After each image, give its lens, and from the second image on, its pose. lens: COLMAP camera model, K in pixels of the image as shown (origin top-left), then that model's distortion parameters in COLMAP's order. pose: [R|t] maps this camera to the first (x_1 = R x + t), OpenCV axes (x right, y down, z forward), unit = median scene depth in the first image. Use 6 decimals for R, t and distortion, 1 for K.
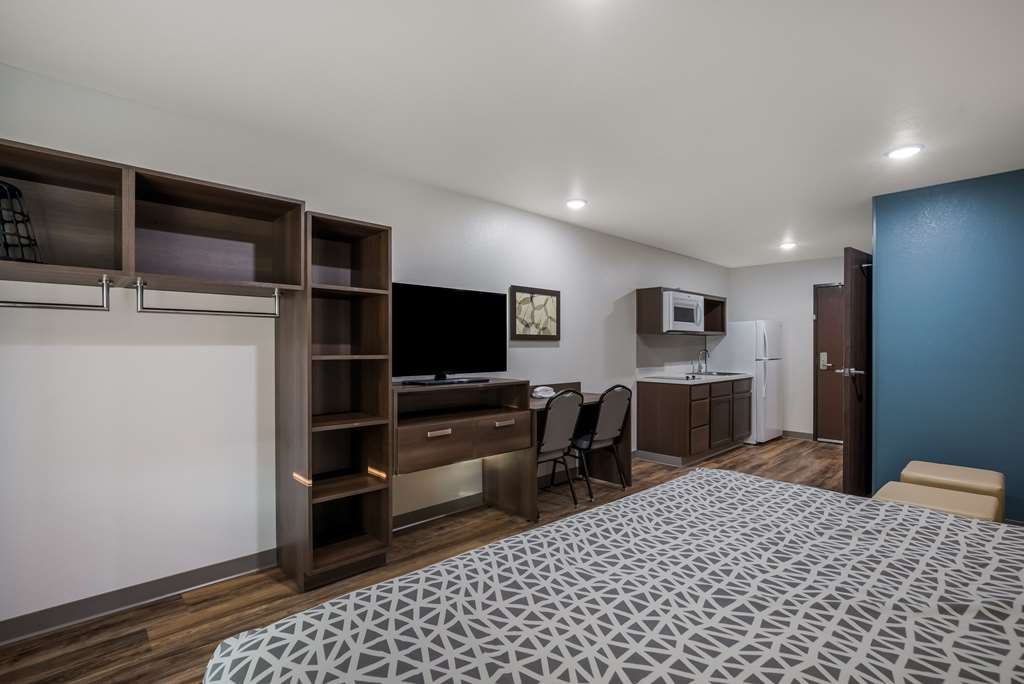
lens RADIAL K [[469.0, 0, 535.1], [0, 469.0, 356.8], [0, 0, 1]] dist [-0.016815, 0.000096]
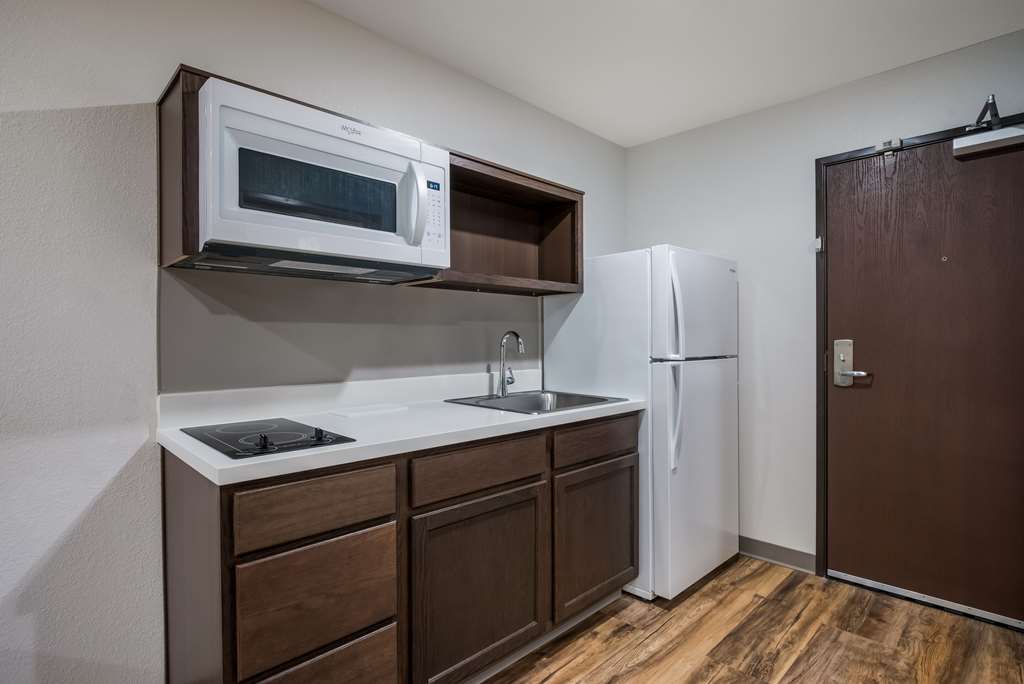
lens RADIAL K [[515.0, 0, 521.2], [0, 515.0, 341.7], [0, 0, 1]] dist [-0.016236, -0.000028]
pose [[0.999951, 0.003341, 0.009293, 0.521488], [-0.003253, 0.999949, -0.009527, -0.004596], [-0.009325, 0.009496, 0.999911, 0.865479]]
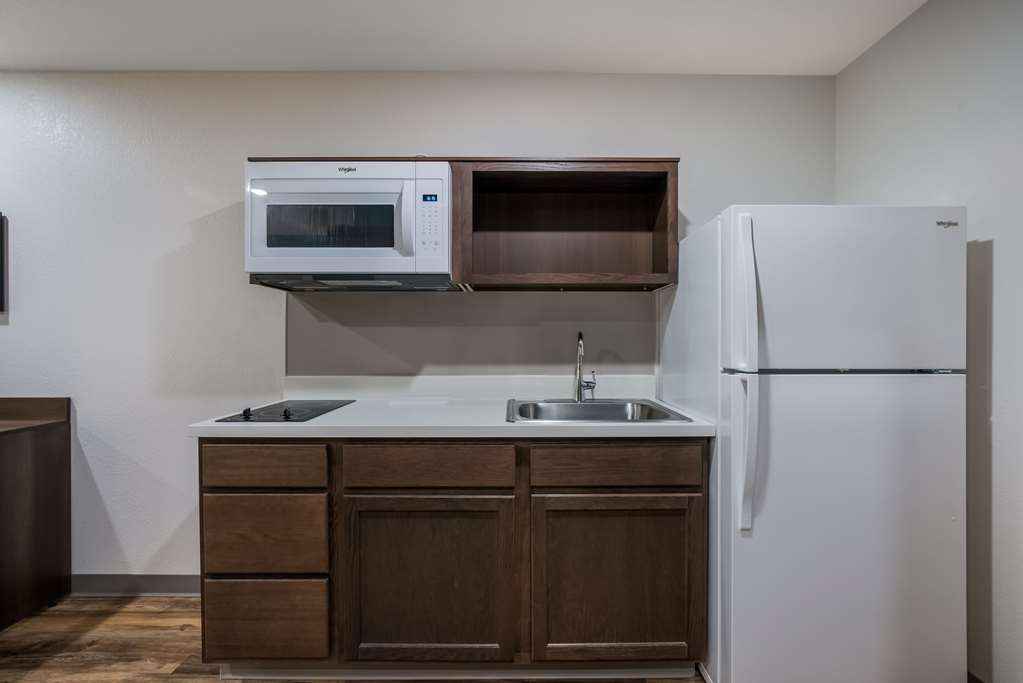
lens RADIAL K [[468.5, 0, 514.0], [0, 468.5, 341.8], [0, 0, 1]] dist [-0.016815, 0.000096]
pose [[0.720614, 0.008551, -0.693284, 0.789383], [-0.013882, 0.999901, -0.002096, -0.009180], [0.693198, 0.011134, 0.720661, 1.037605]]
